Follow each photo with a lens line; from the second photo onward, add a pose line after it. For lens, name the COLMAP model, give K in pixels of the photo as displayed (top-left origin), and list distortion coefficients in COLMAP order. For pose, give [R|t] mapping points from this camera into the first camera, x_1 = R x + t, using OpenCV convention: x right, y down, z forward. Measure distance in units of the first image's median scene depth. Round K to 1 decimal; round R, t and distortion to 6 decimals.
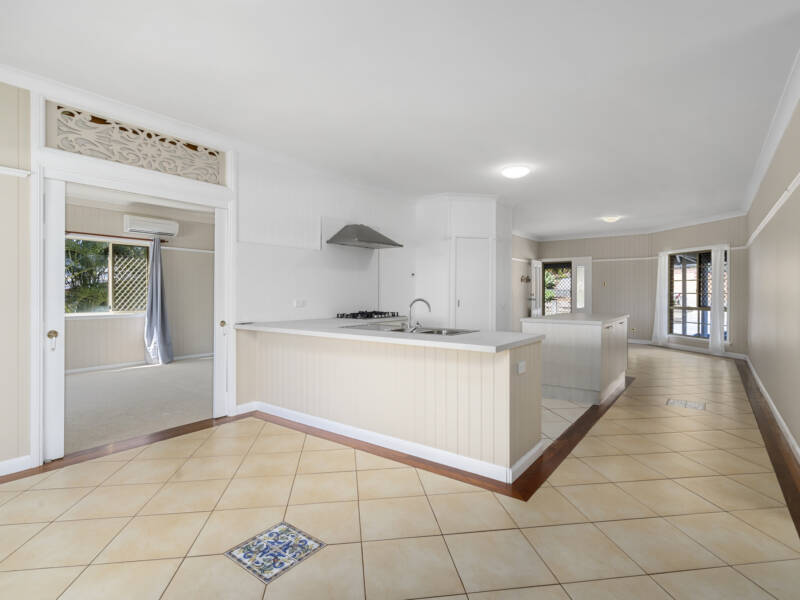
lens RADIAL K [[410.3, 0, 399.6], [0, 410.3, 295.5], [0, 0, 1]] dist [-0.001528, -0.000123]
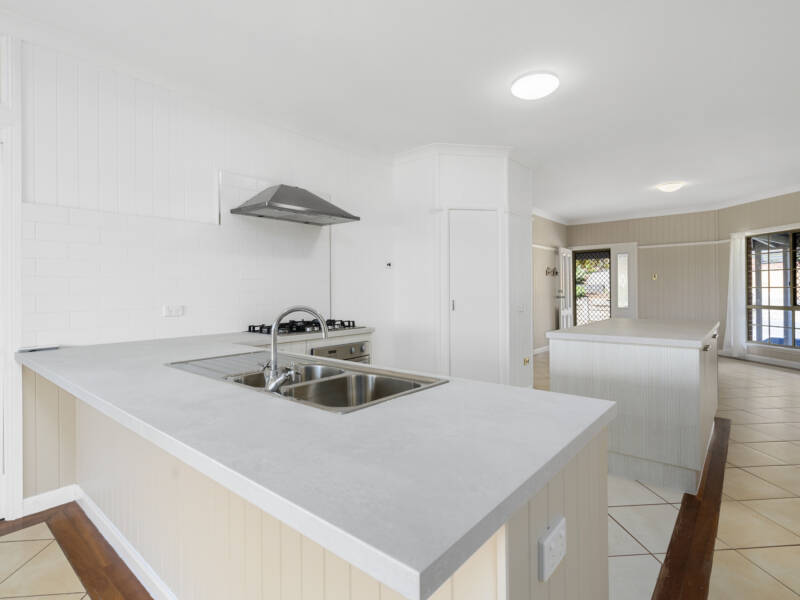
lens RADIAL K [[411.2, 0, 399.4], [0, 411.2, 286.3], [0, 0, 1]] dist [0.003064, 0.000420]
pose [[0.998452, -0.009921, -0.054722, 0.061715], [0.009053, 0.999829, -0.016094, -0.001488], [0.054873, 0.015574, 0.998372, 0.209632]]
